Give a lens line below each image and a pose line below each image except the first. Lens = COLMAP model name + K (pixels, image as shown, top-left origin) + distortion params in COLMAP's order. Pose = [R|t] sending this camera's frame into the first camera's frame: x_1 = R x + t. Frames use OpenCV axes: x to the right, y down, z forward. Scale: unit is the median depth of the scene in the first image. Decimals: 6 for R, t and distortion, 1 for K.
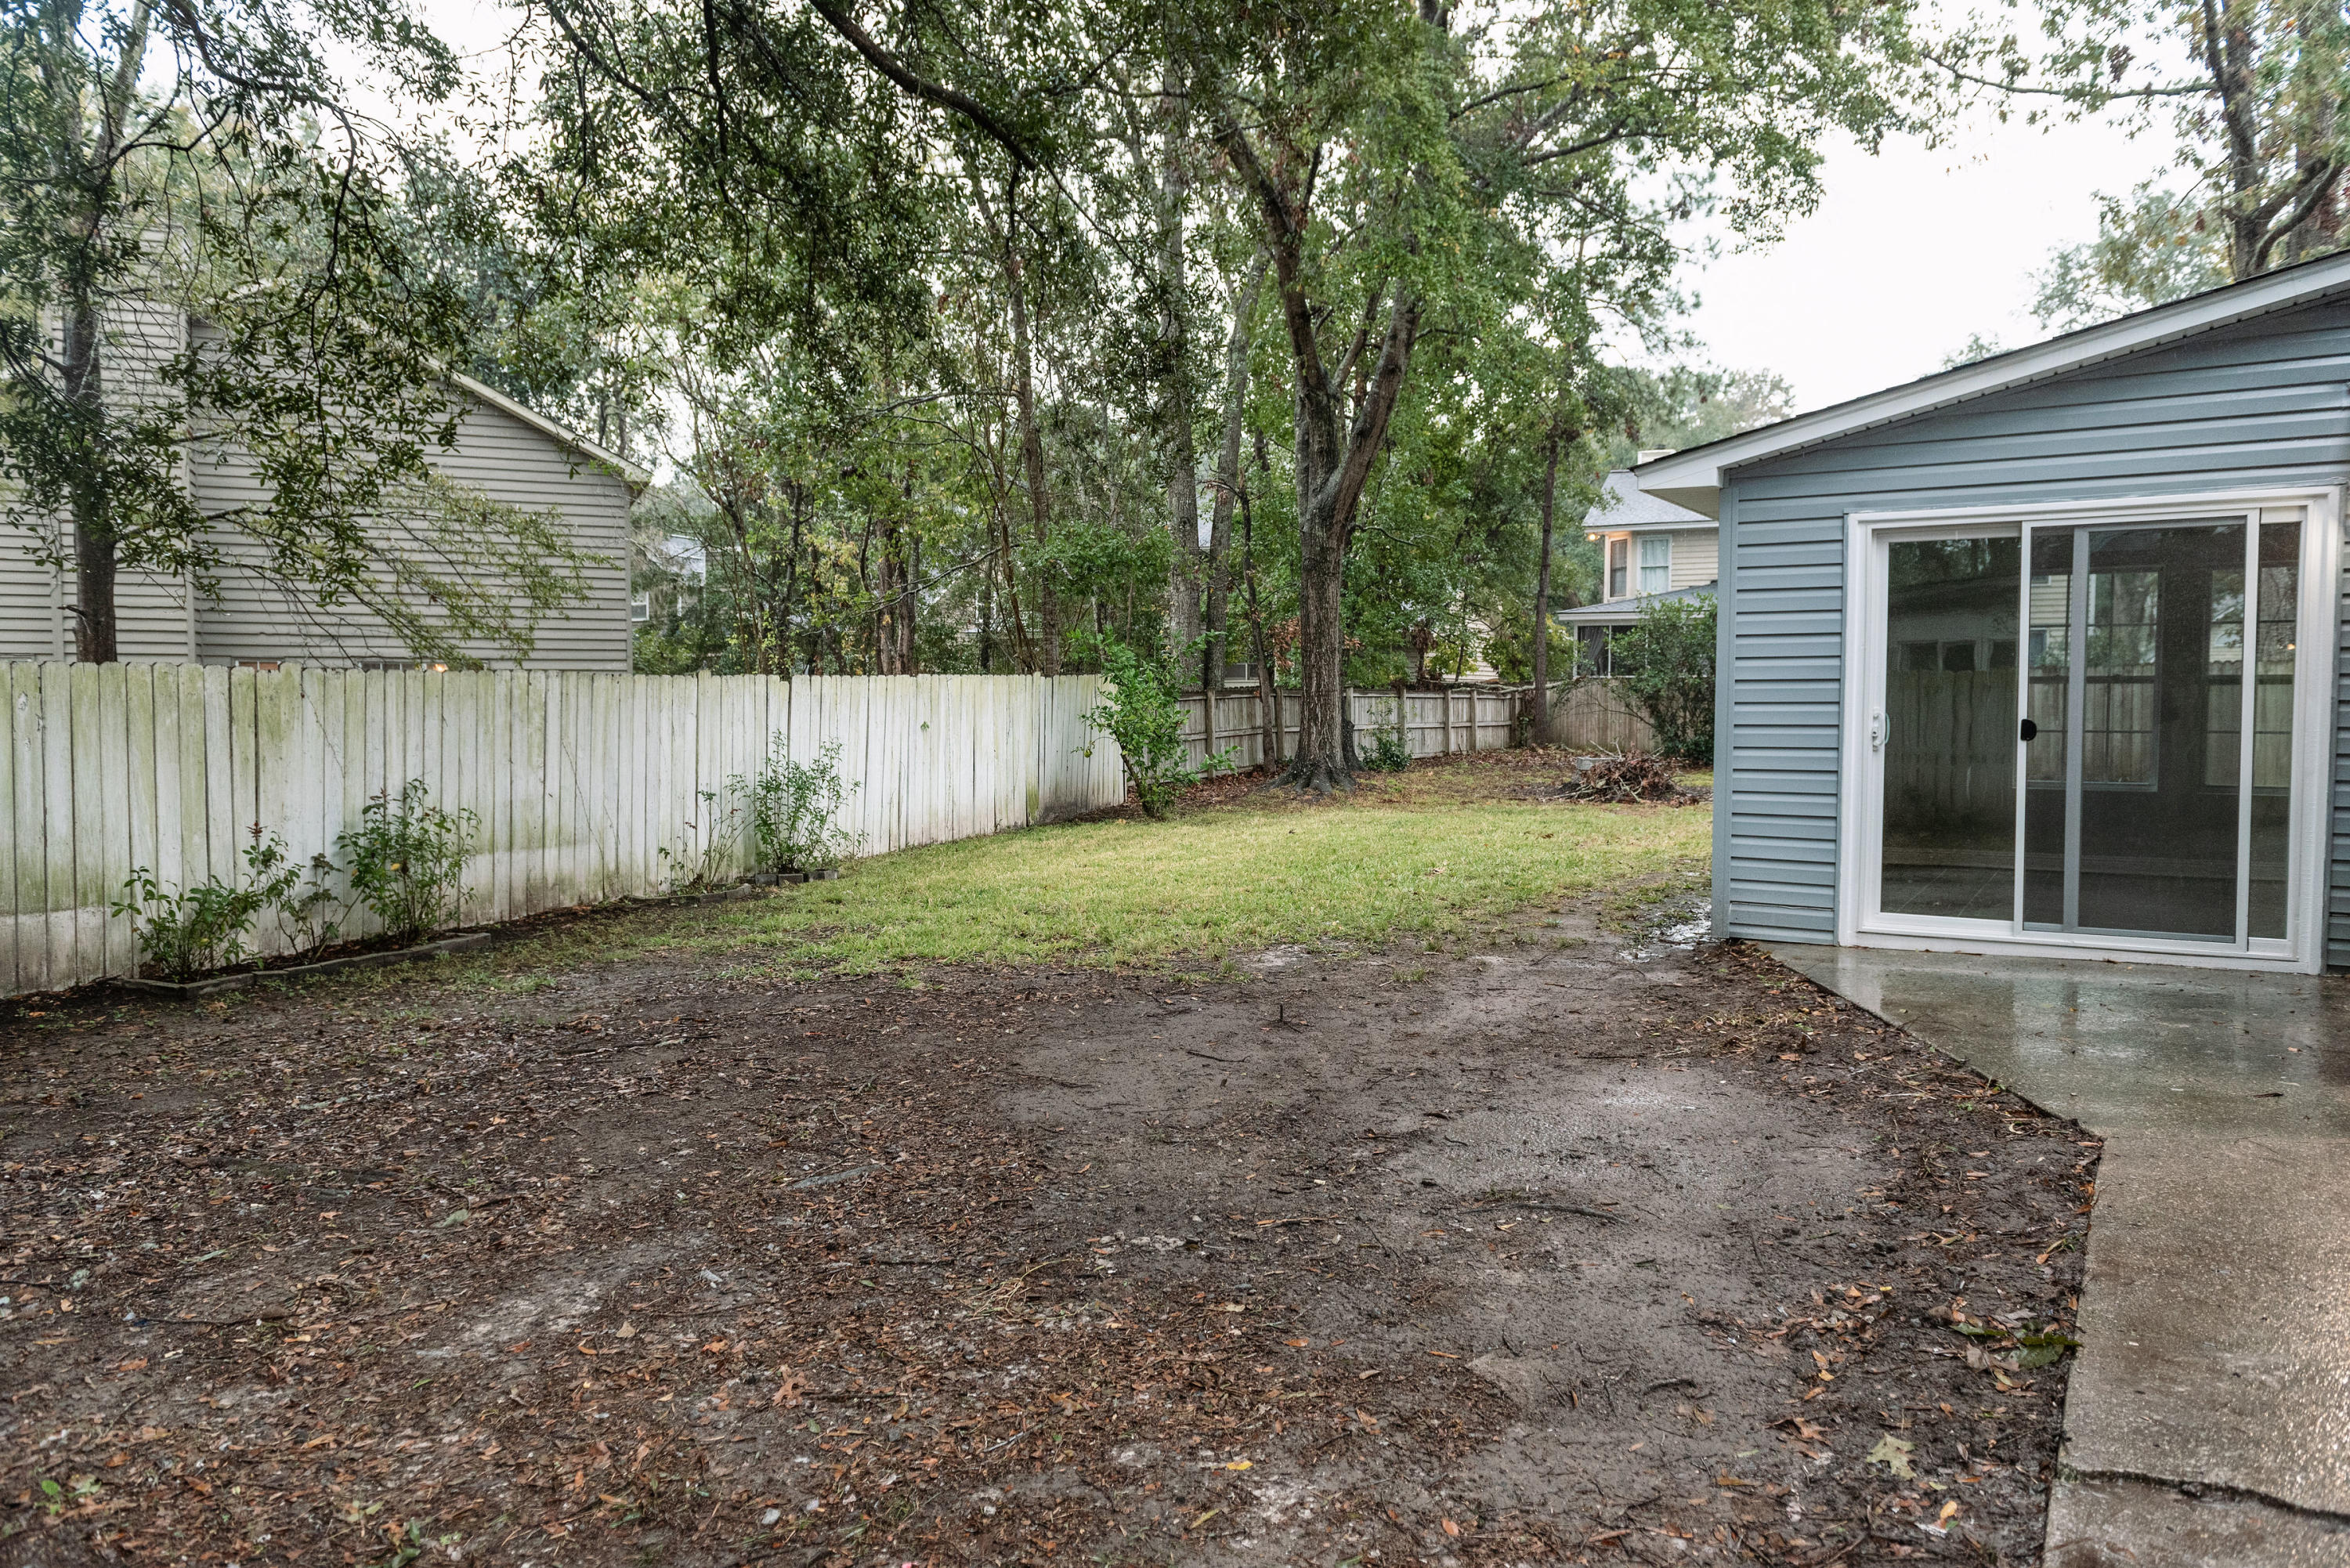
lens RADIAL K [[1599.2, 0, 1172.1], [0, 1599.2, 776.8], [0, 0, 1]] dist [0.004790, -0.002422]
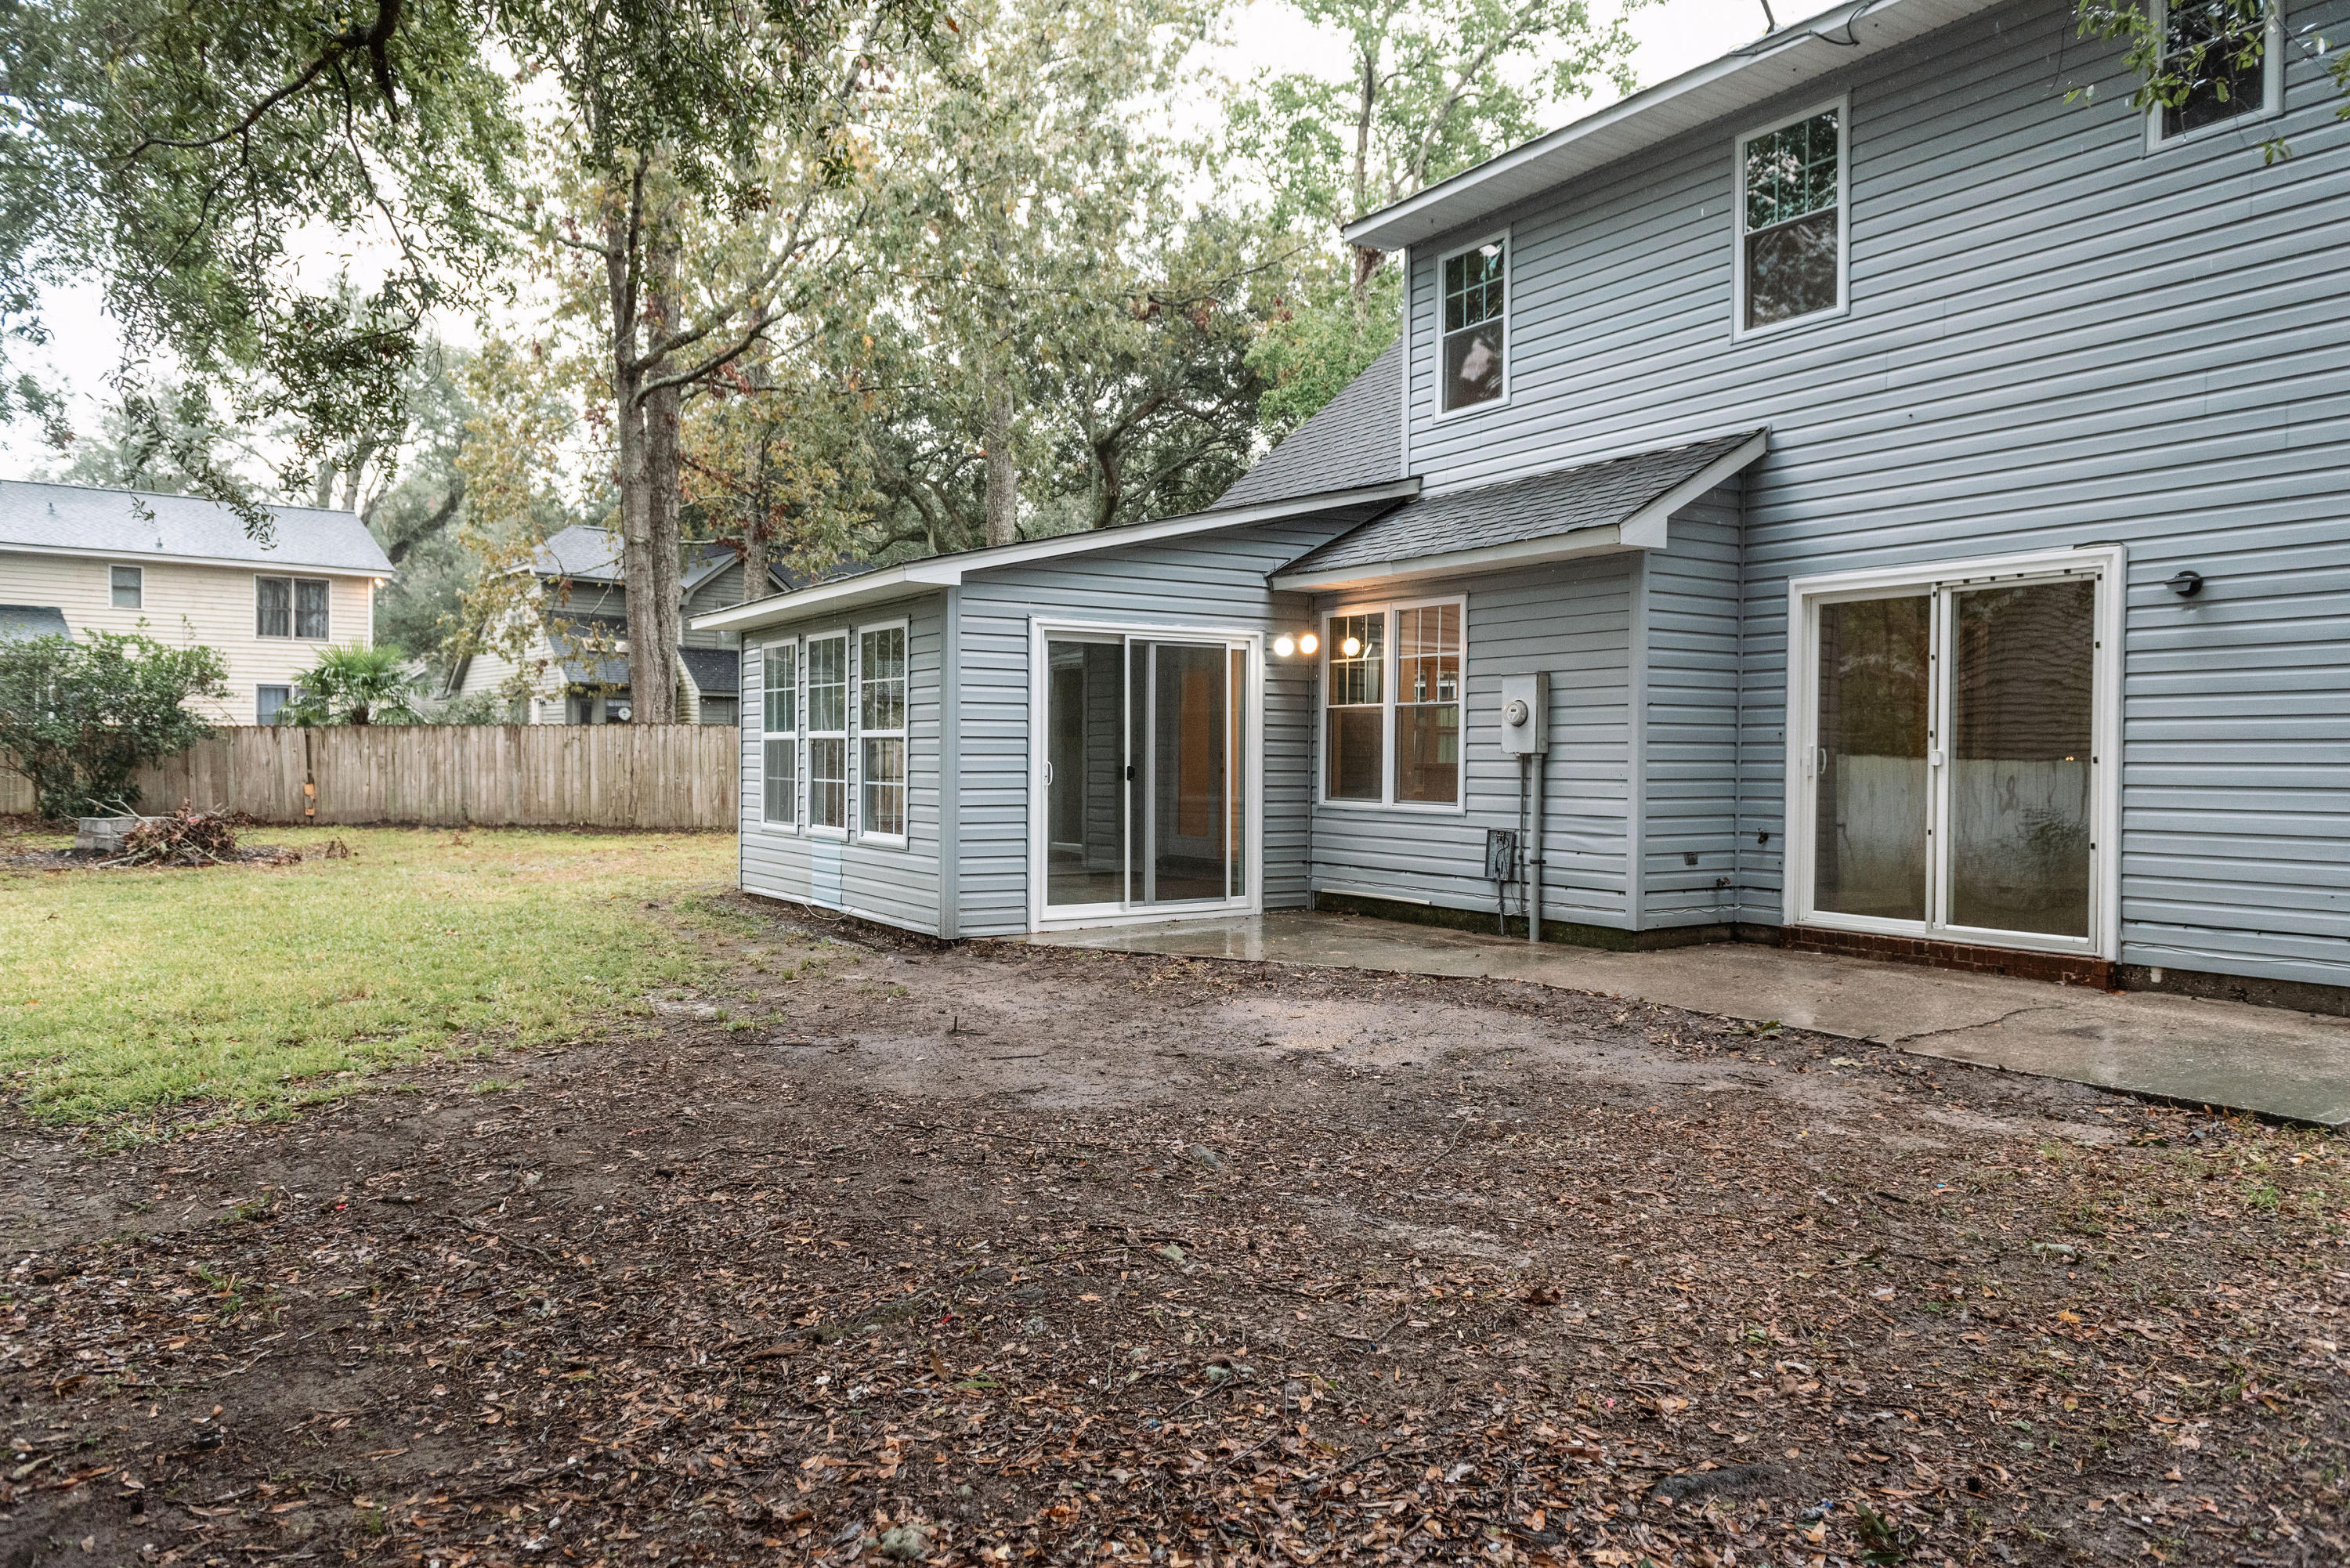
lens RADIAL K [[1599.2, 0, 1174.7], [0, 1599.2, 782.2], [0, 0, 1]] dist [0.004790, -0.002422]
pose [[0.413617, -0.010099, 0.910395, -0.826529], [0.038600, 0.999234, -0.006452, -0.009713], [-0.909632, 0.037810, 0.413690, 0.345983]]
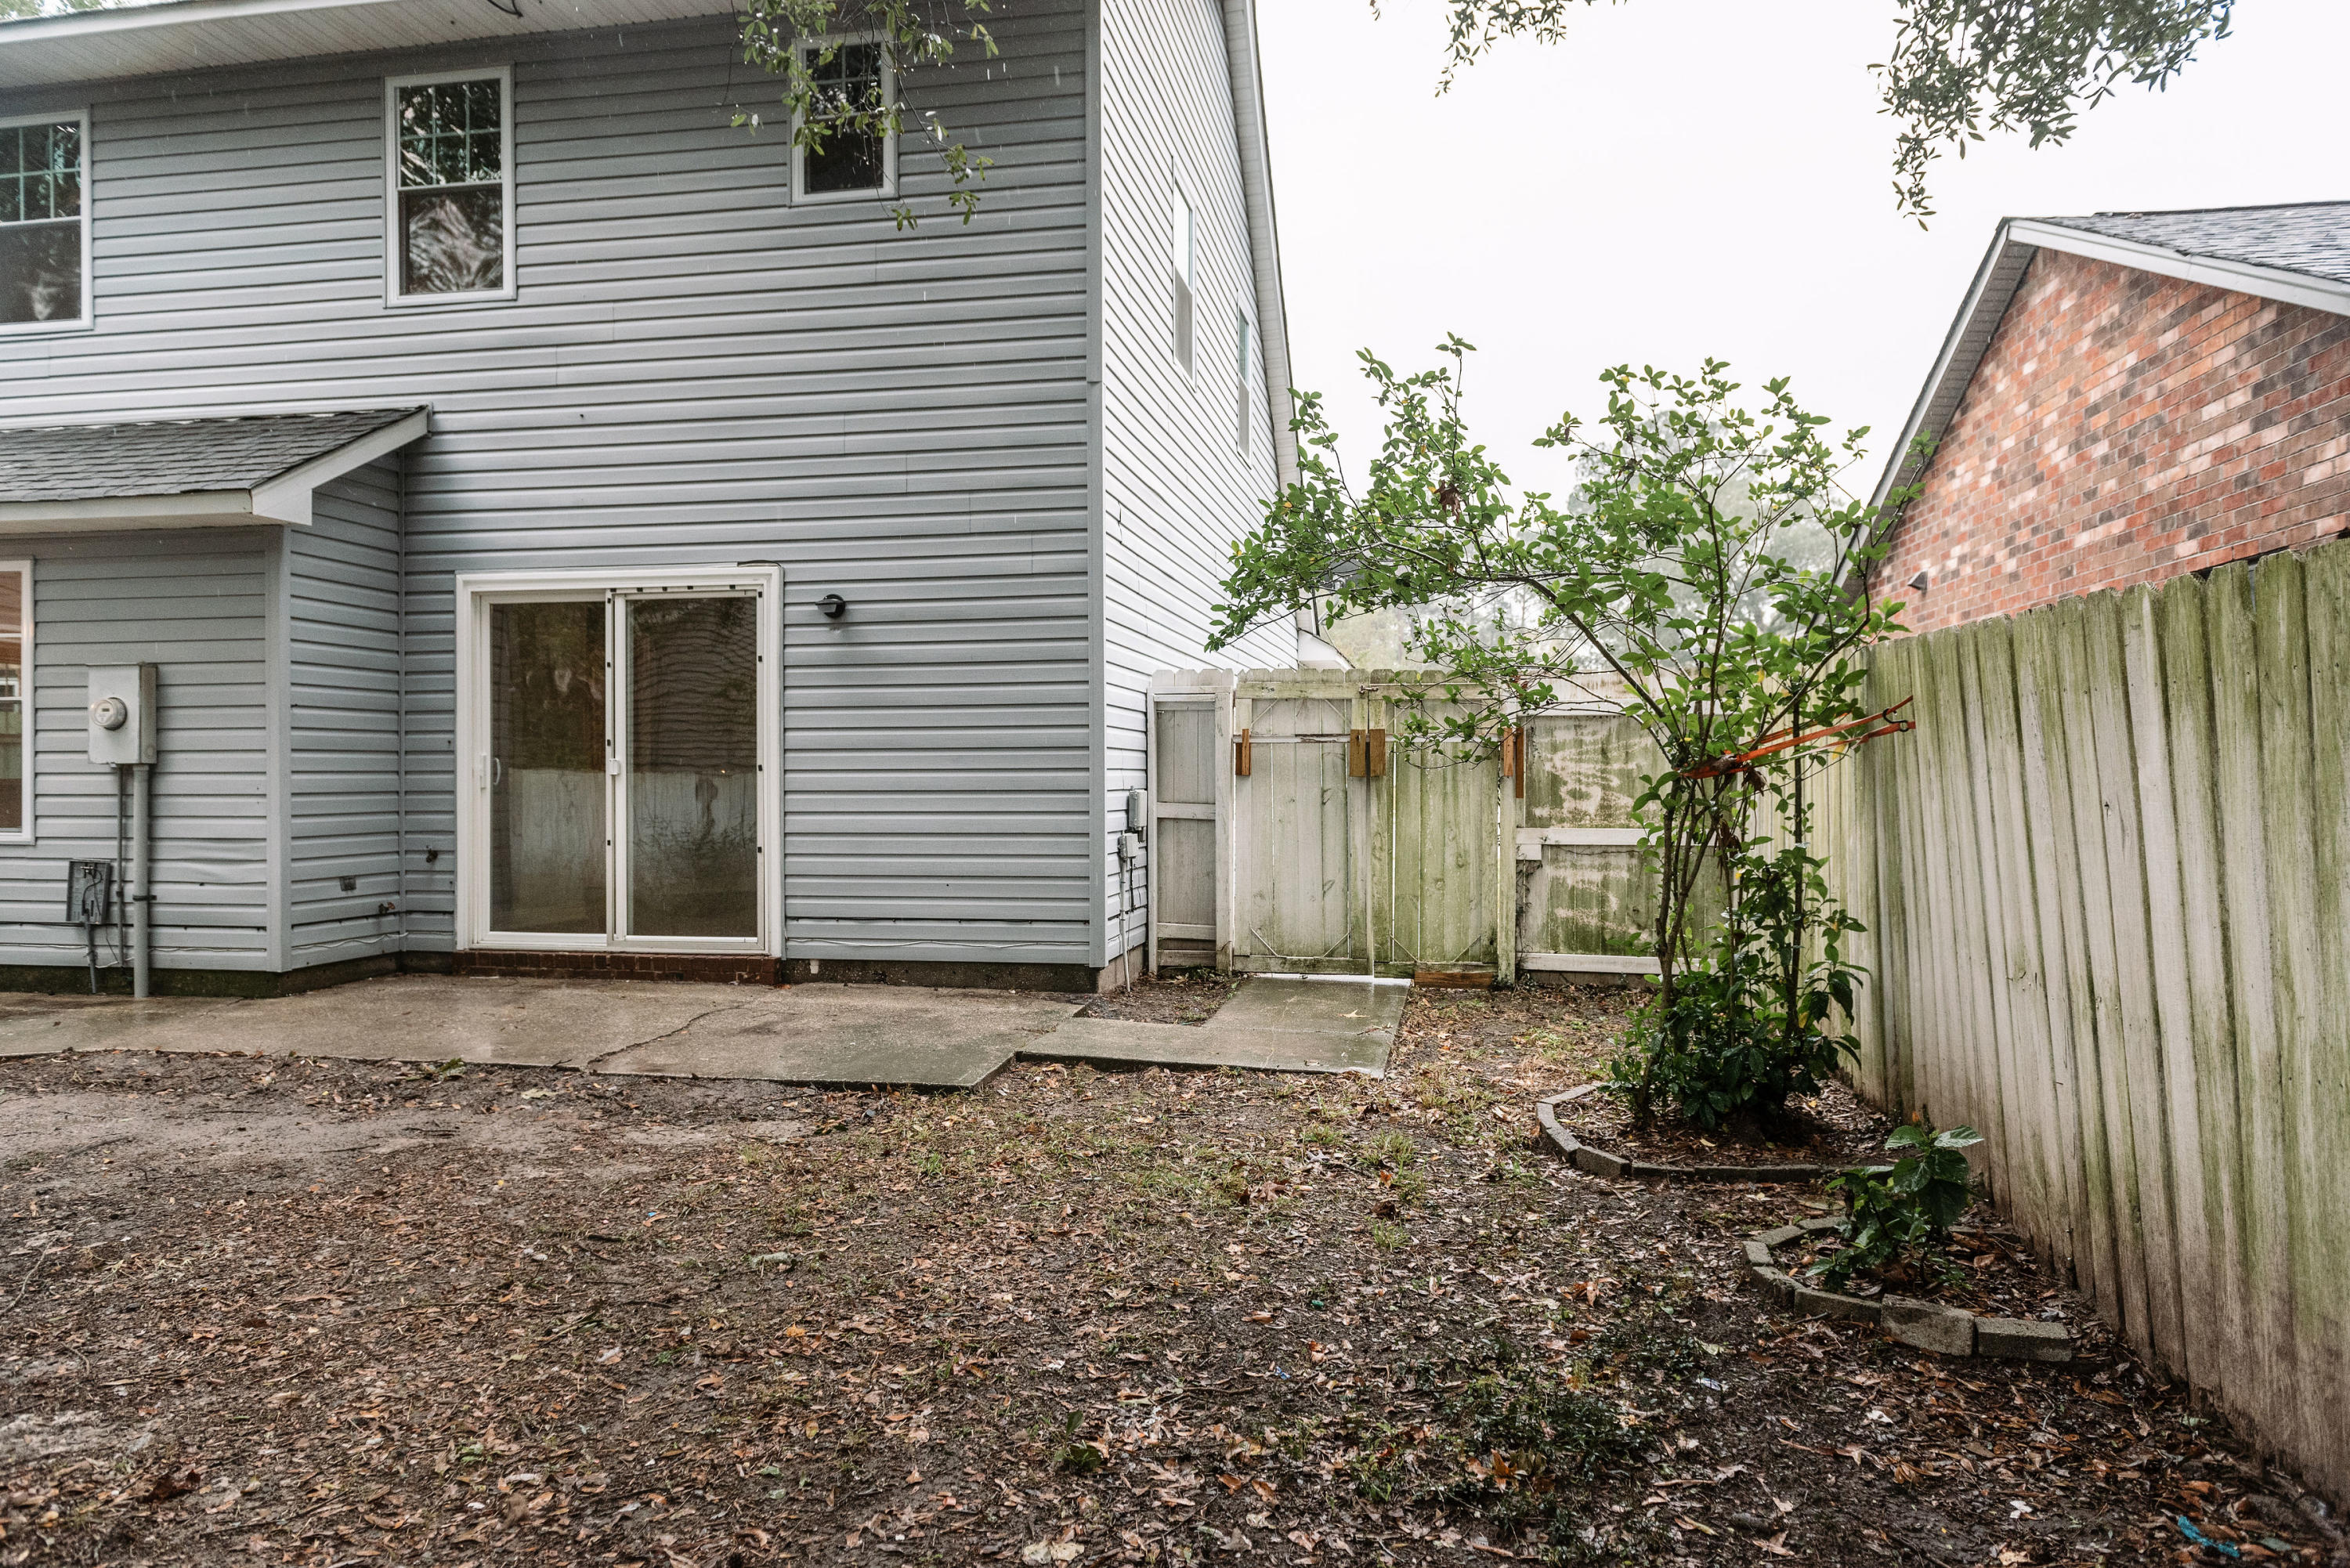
lens RADIAL K [[1599.2, 0, 1184.4], [0, 1599.2, 783.9], [0, 0, 1]] dist [0.004790, -0.002422]
pose [[-0.367295, -0.001988, 0.930102, -0.739910], [0.049813, 0.998521, 0.021805, -0.005420], [-0.928770, 0.054340, -0.366653, 0.368006]]
